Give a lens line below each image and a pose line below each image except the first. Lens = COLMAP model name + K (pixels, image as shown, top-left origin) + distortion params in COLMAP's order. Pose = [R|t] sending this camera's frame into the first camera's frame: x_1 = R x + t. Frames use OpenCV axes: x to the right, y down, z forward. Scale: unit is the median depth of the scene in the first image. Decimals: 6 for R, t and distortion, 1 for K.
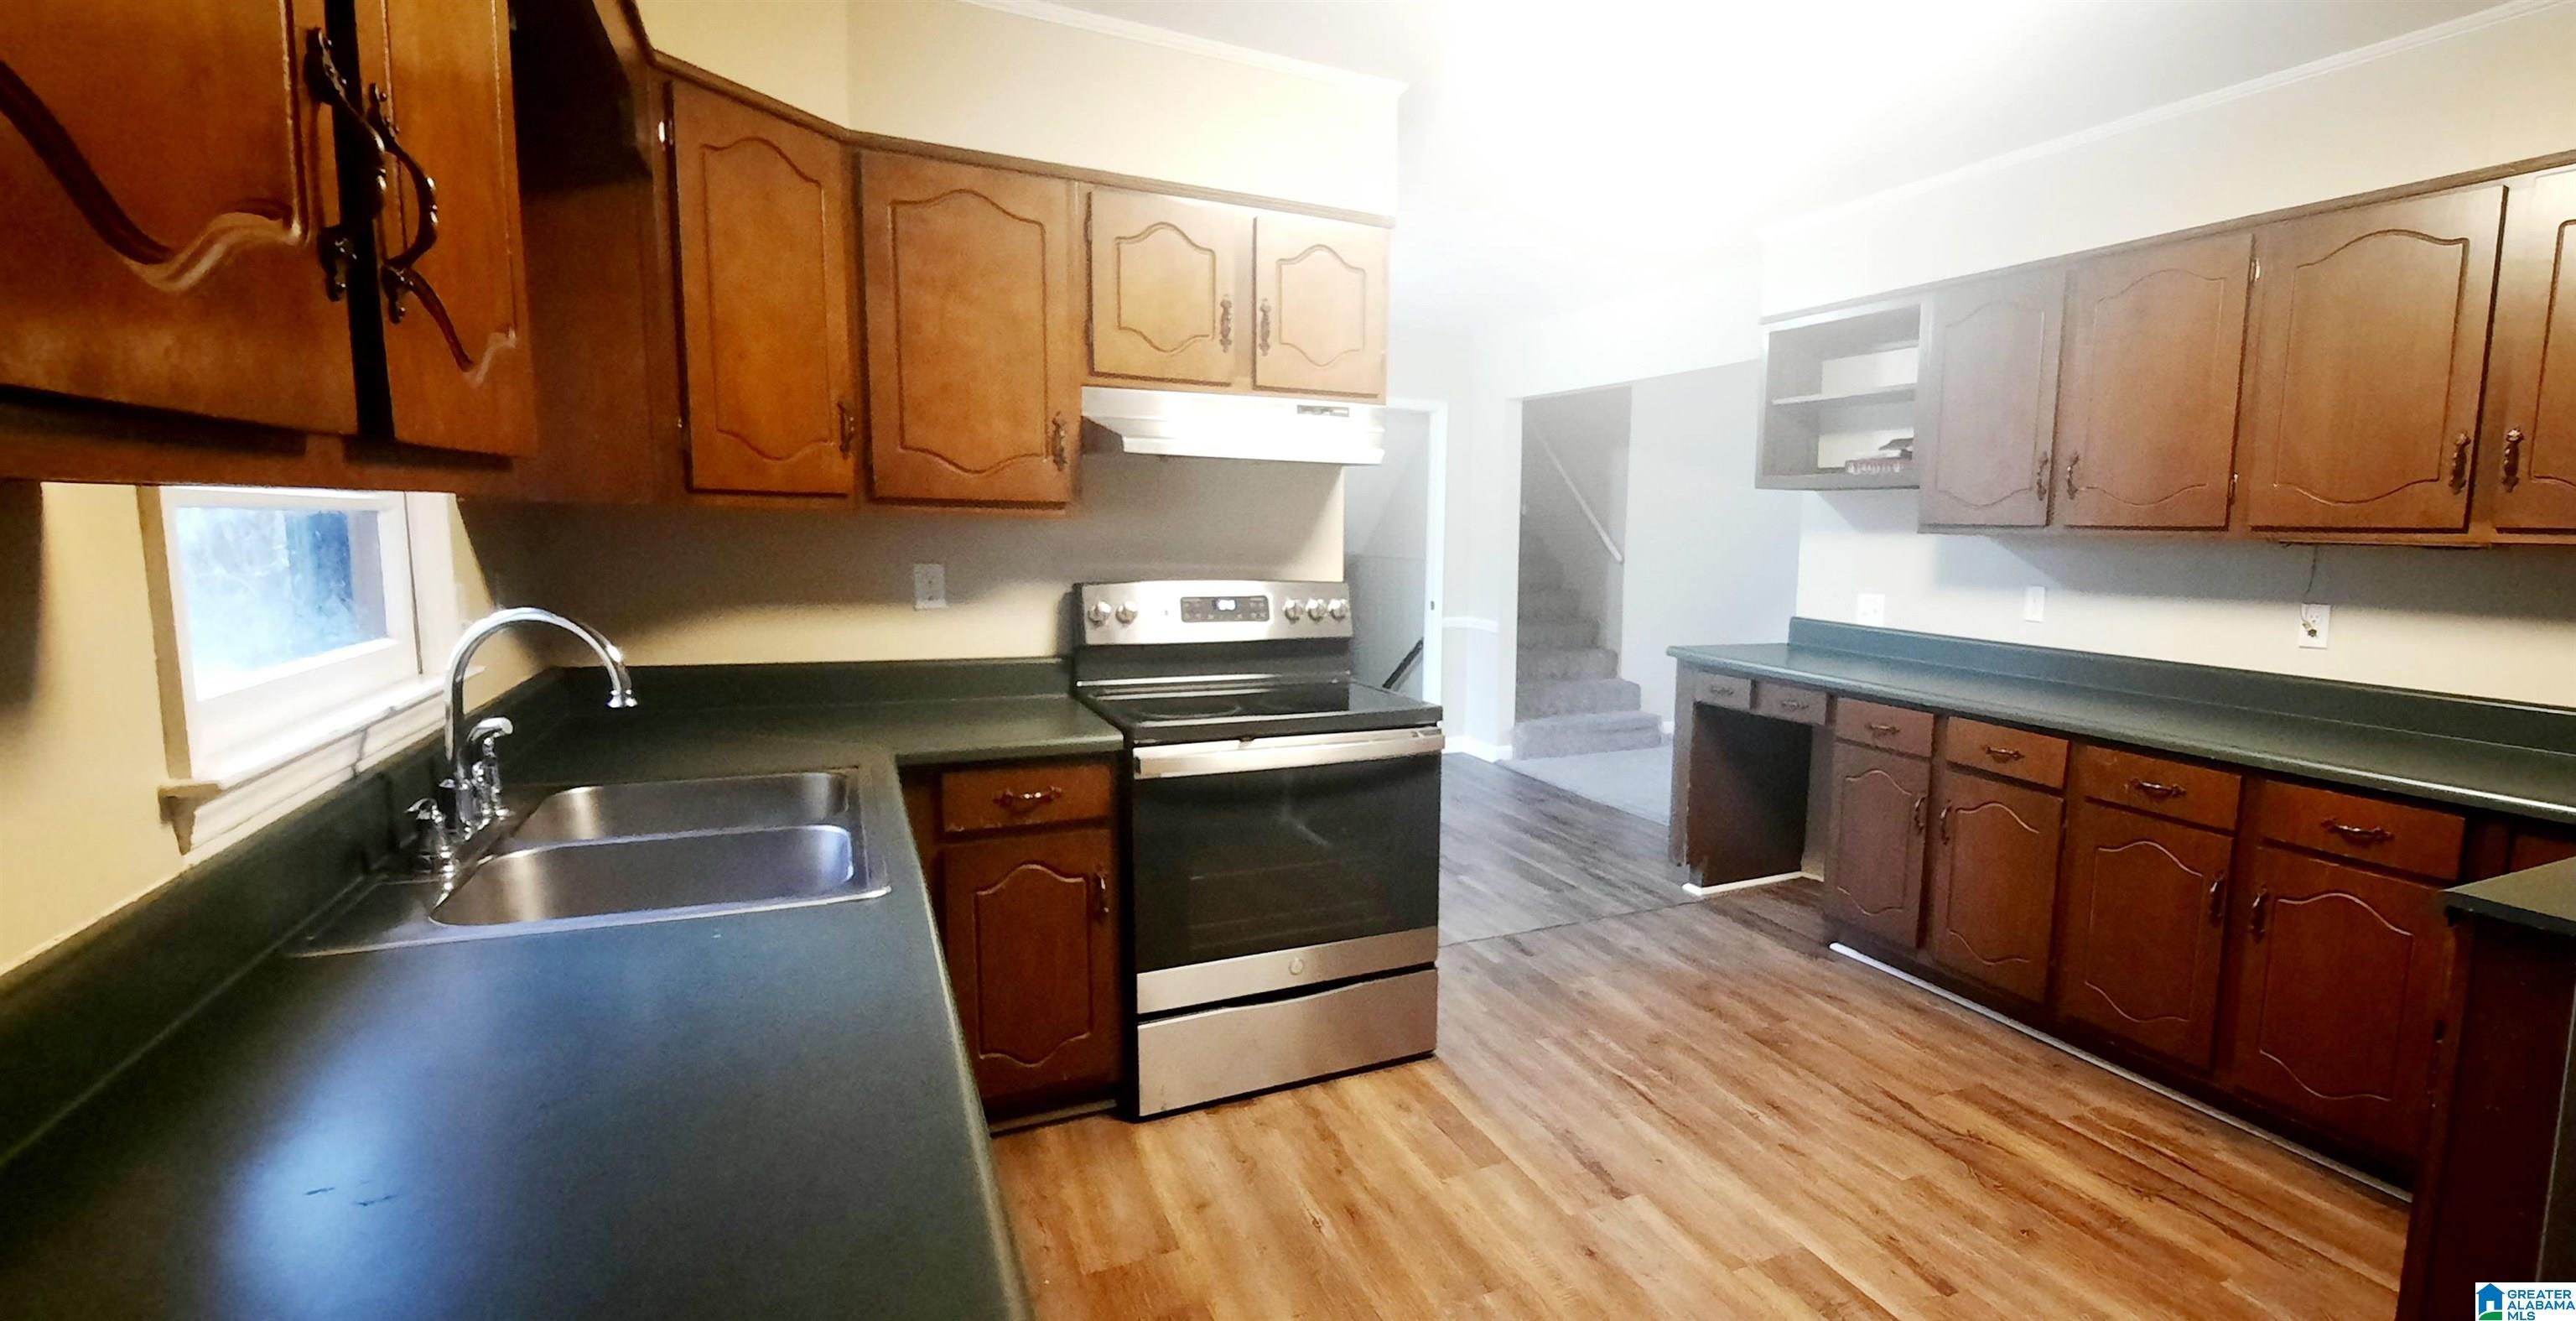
lens RADIAL K [[1089.9, 0, 1304.4], [0, 1089.9, 656.7], [0, 0, 1]] dist [0.018548, 0.000039]
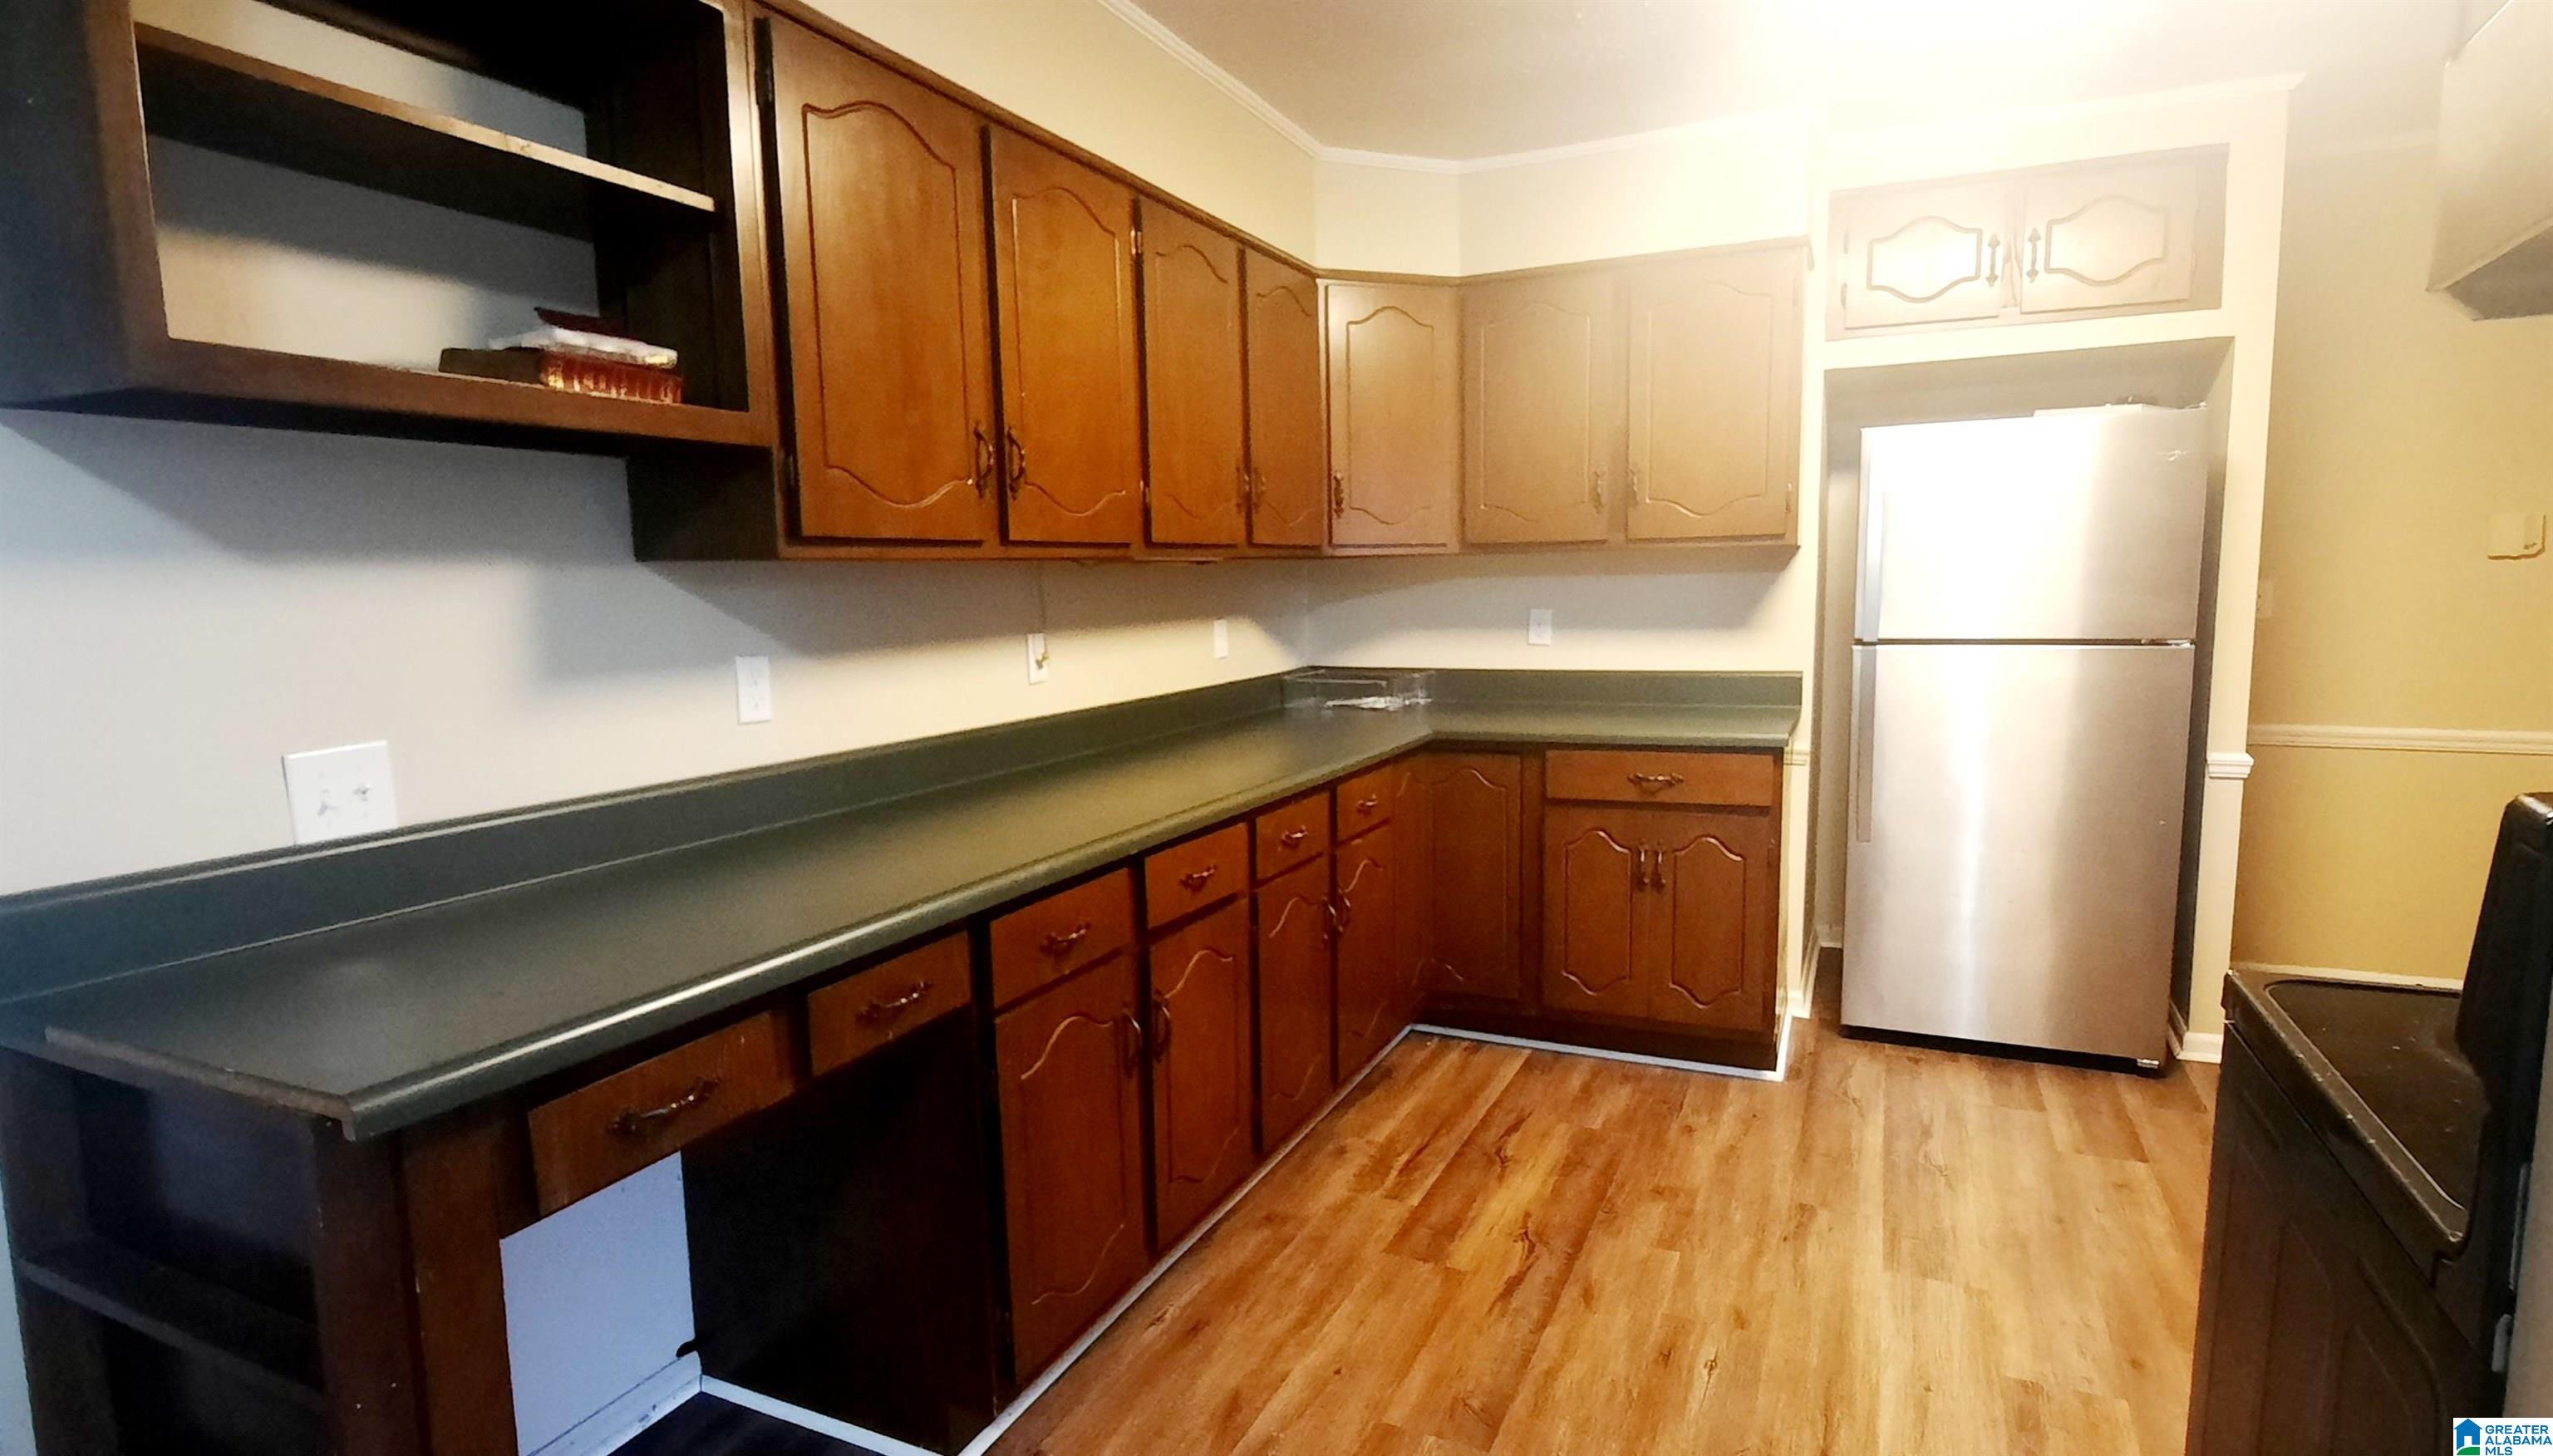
lens RADIAL K [[1309.4, 0, 1278.2], [0, 1309.4, 719.8], [0, 0, 1]] dist [-0.014315, -0.000615]
pose [[-0.709548, -0.085487, 0.699453, 0.052306], [0.092744, 0.972649, 0.212960, -0.183298], [-0.698527, 0.215975, -0.682213, 1.596042]]
